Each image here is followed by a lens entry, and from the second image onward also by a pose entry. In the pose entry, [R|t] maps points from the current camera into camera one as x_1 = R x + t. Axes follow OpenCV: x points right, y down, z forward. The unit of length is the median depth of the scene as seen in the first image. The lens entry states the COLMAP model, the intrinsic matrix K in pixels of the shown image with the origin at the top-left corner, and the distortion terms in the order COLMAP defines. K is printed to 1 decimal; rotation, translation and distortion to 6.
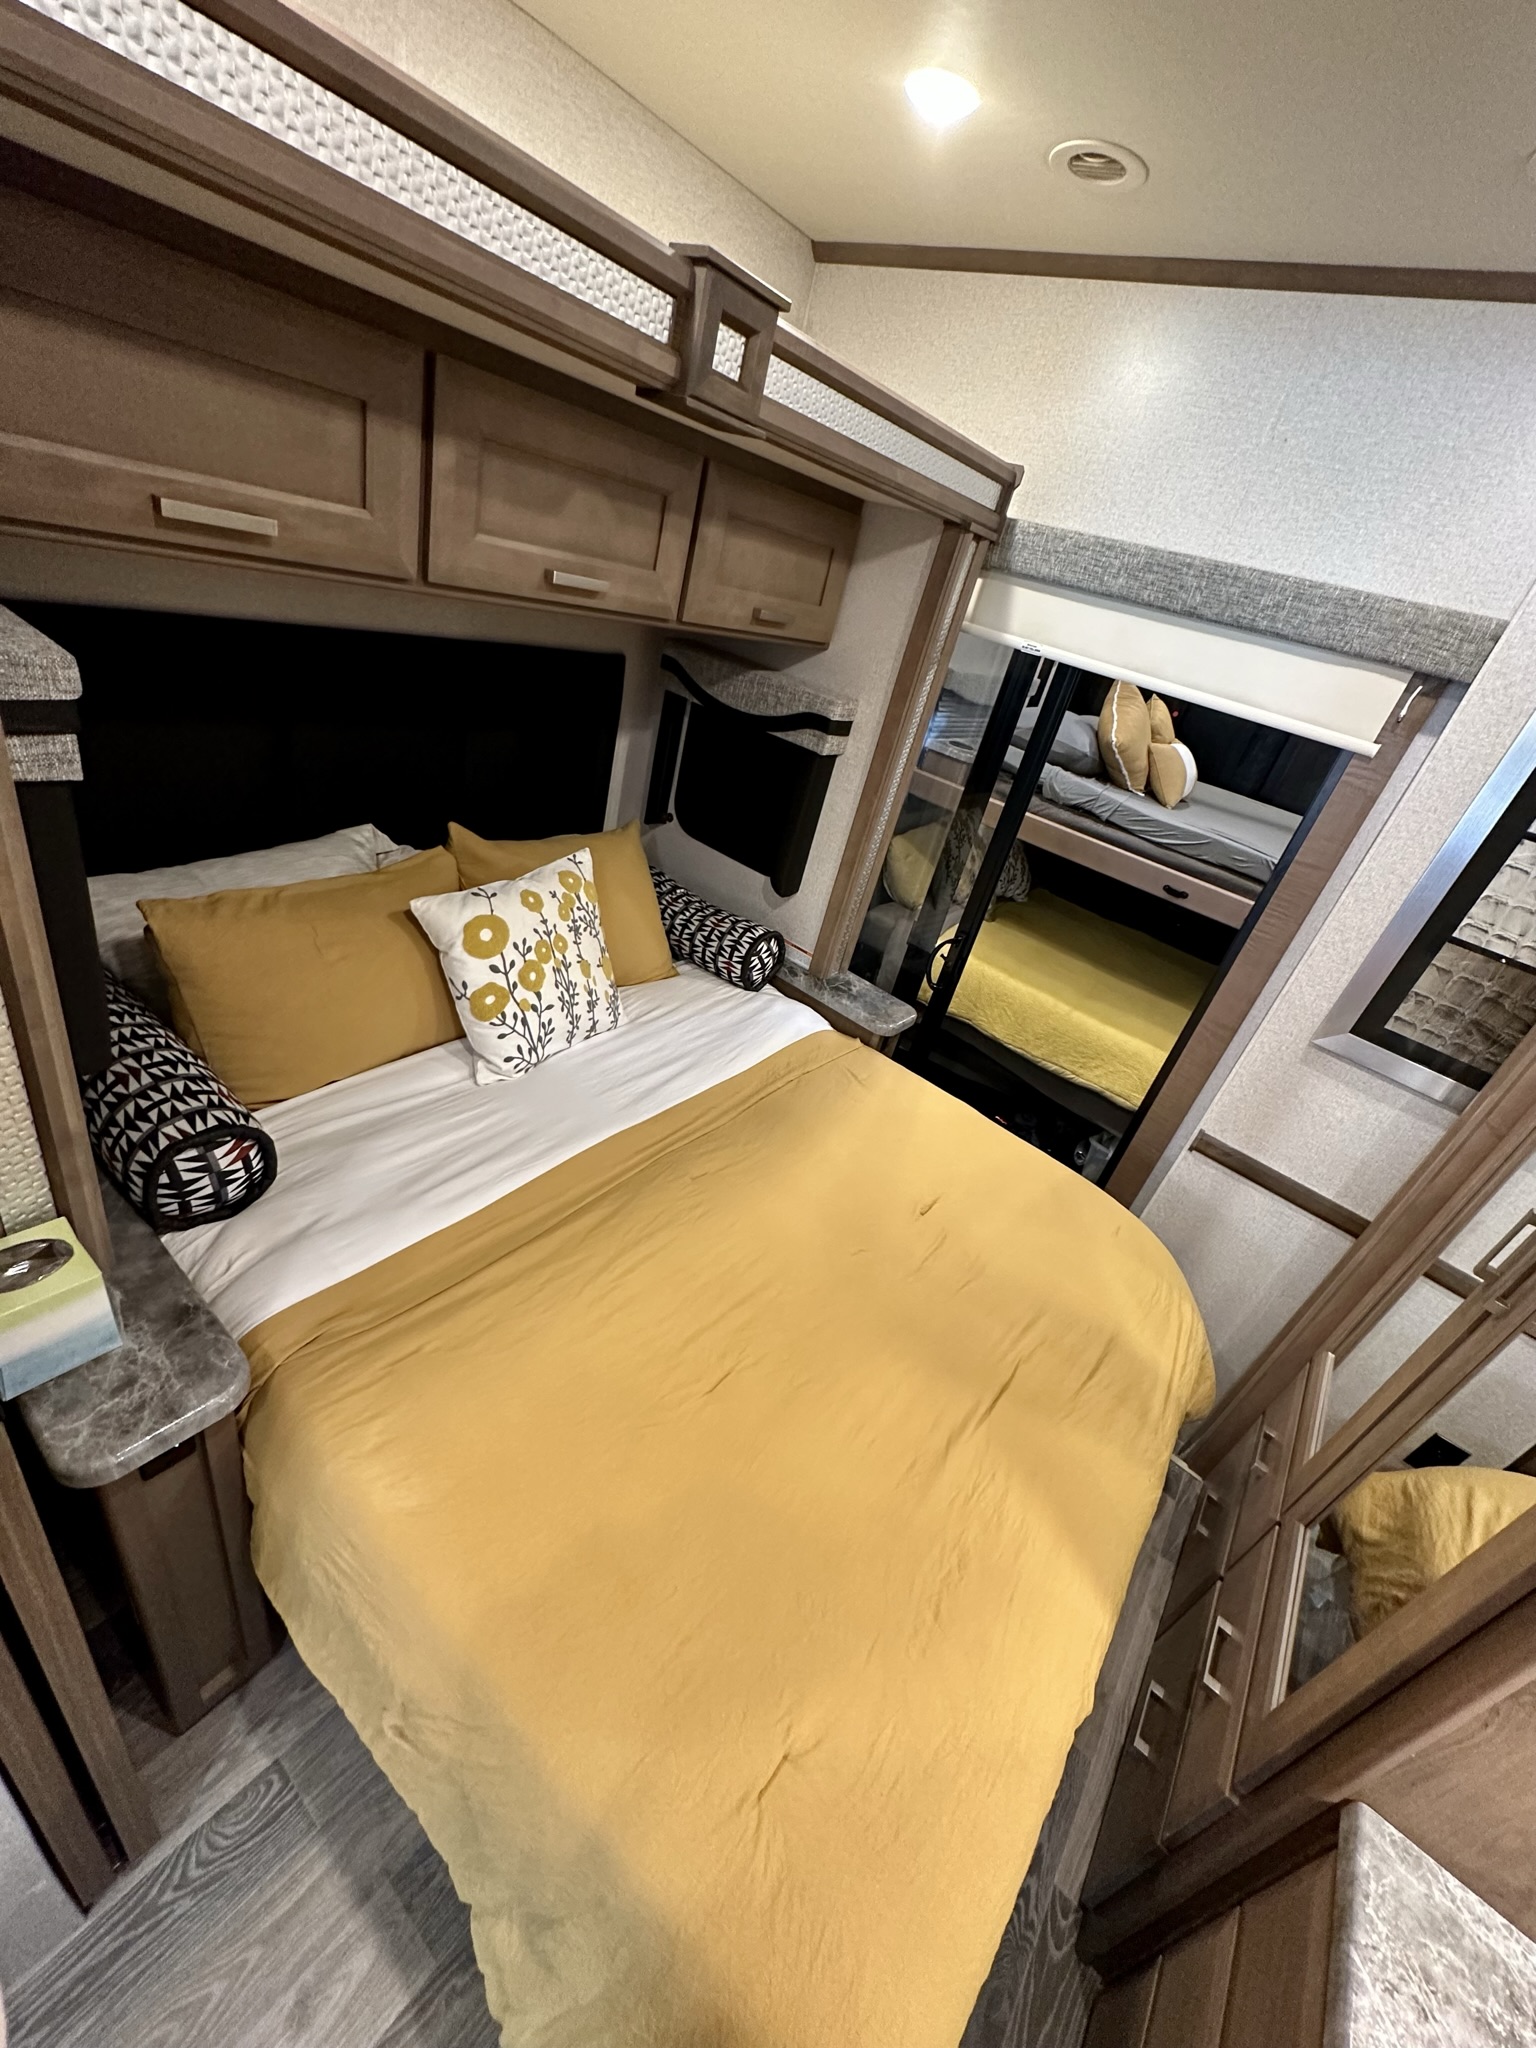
lens RADIAL K [[814.2, 0, 768.0], [0, 814.2, 1024.0], [0, 0, 1]] dist [-0.001434, -0.000117]
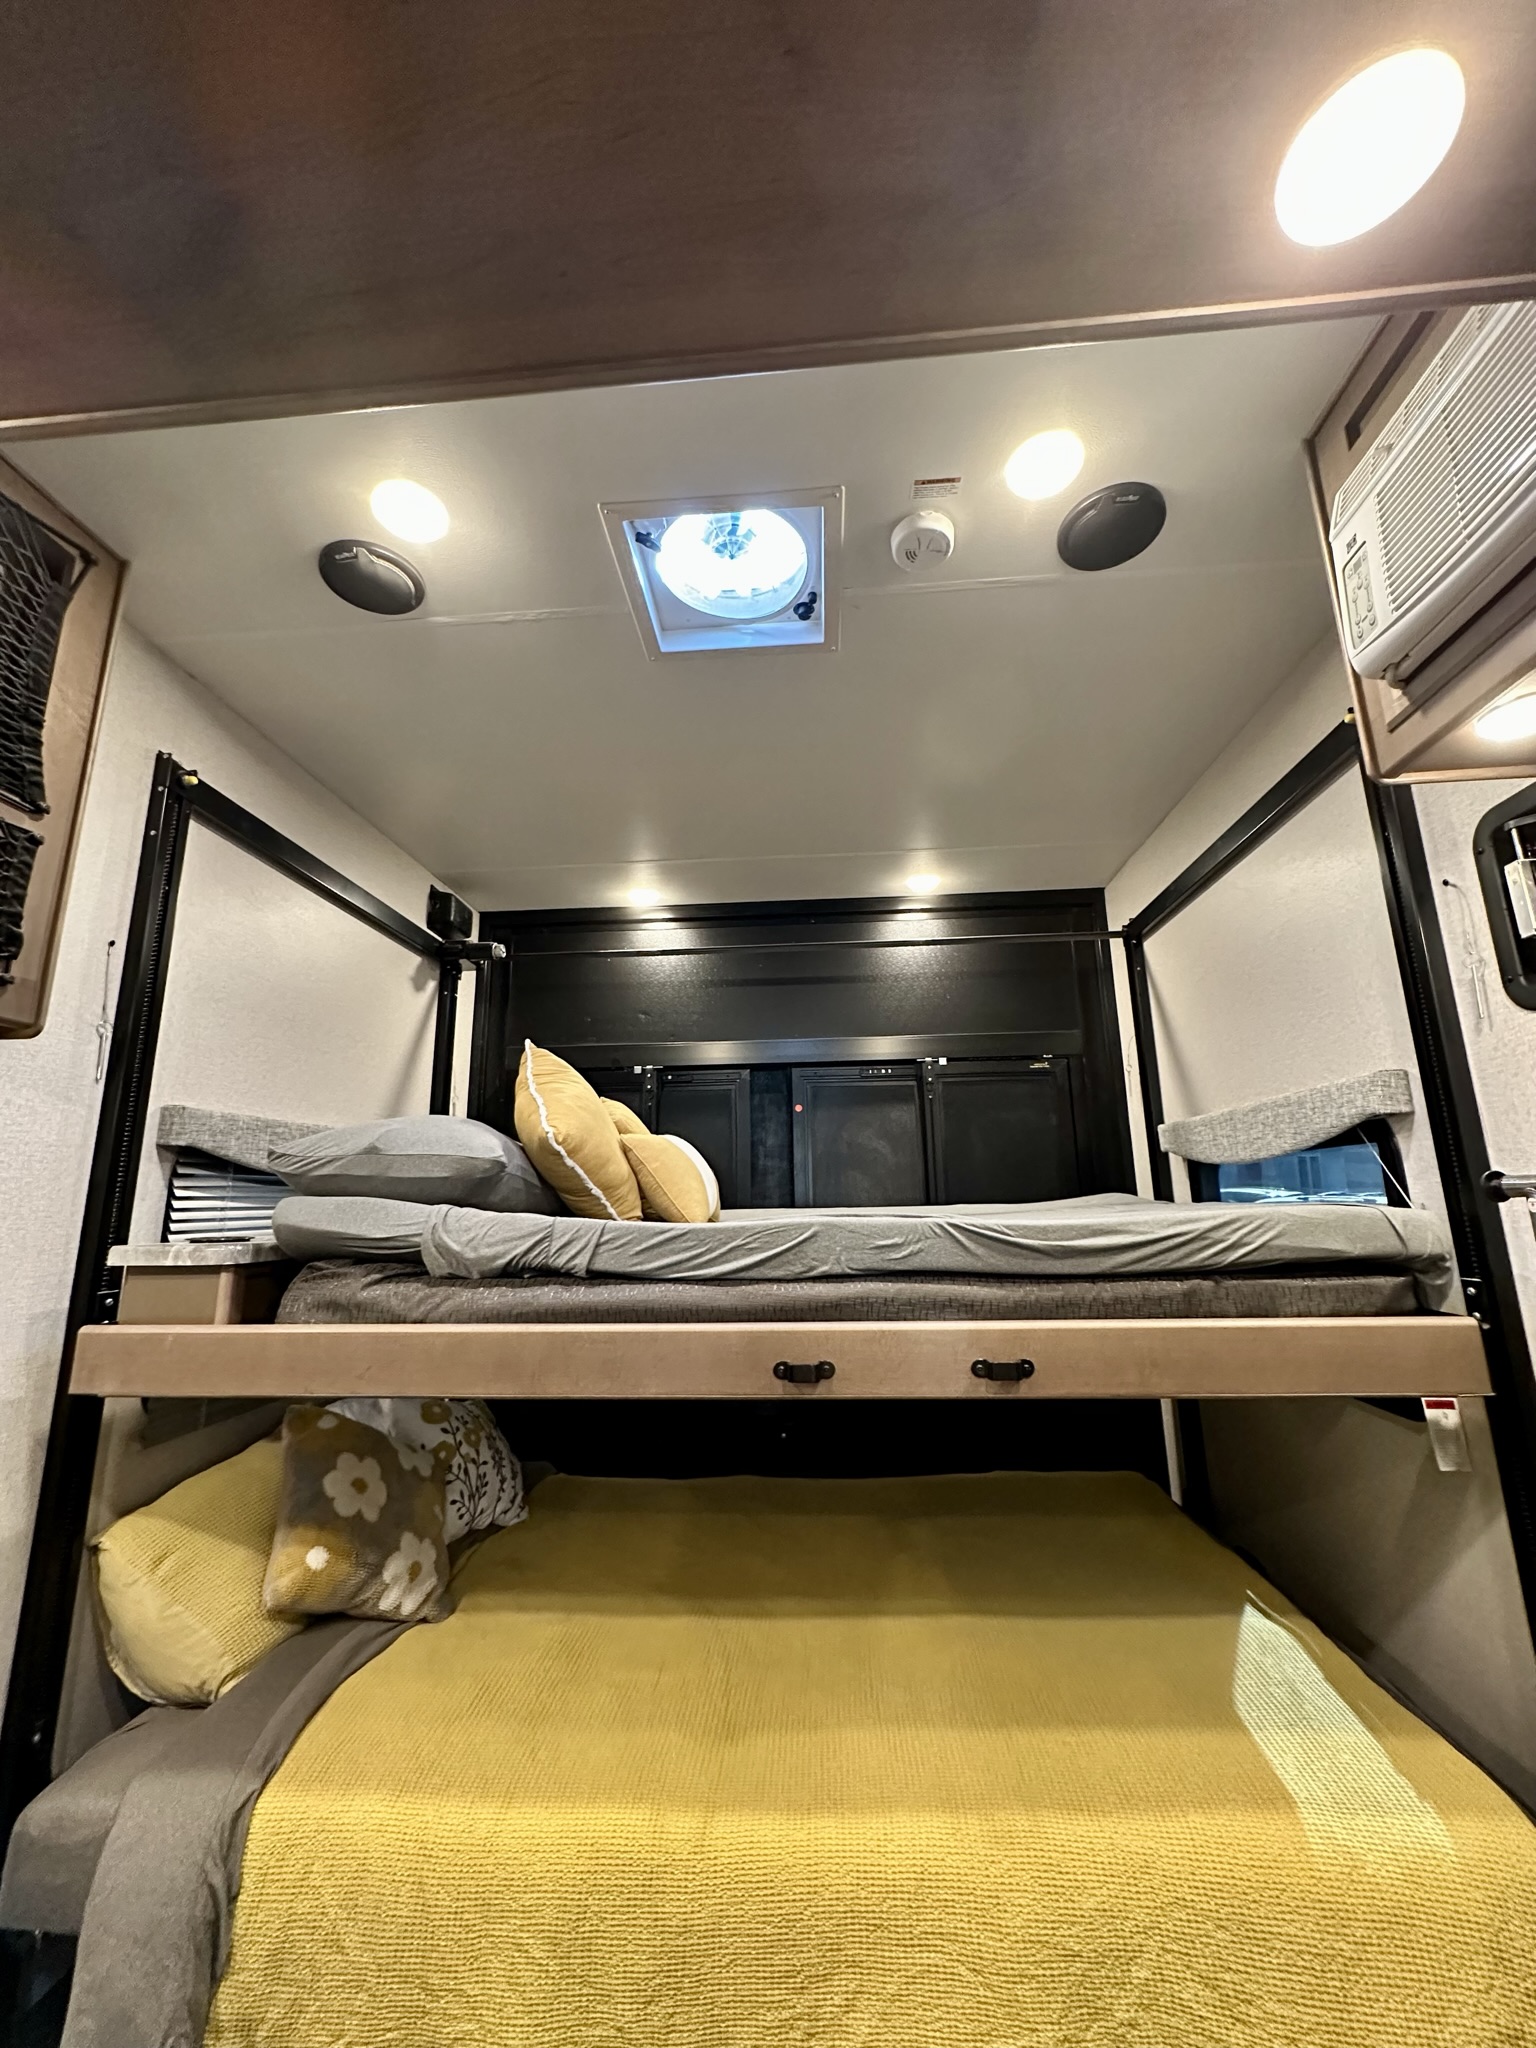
lens RADIAL K [[814.2, 0, 768.0], [0, 814.2, 1024.0], [0, 0, 1]] dist [-0.001434, -0.000117]
pose [[0.800126, -0.122401, 0.587211, 0.235190], [0.462786, 0.748780, -0.474508, -0.094002], [-0.381611, 0.651419, 0.655763, 0.549072]]
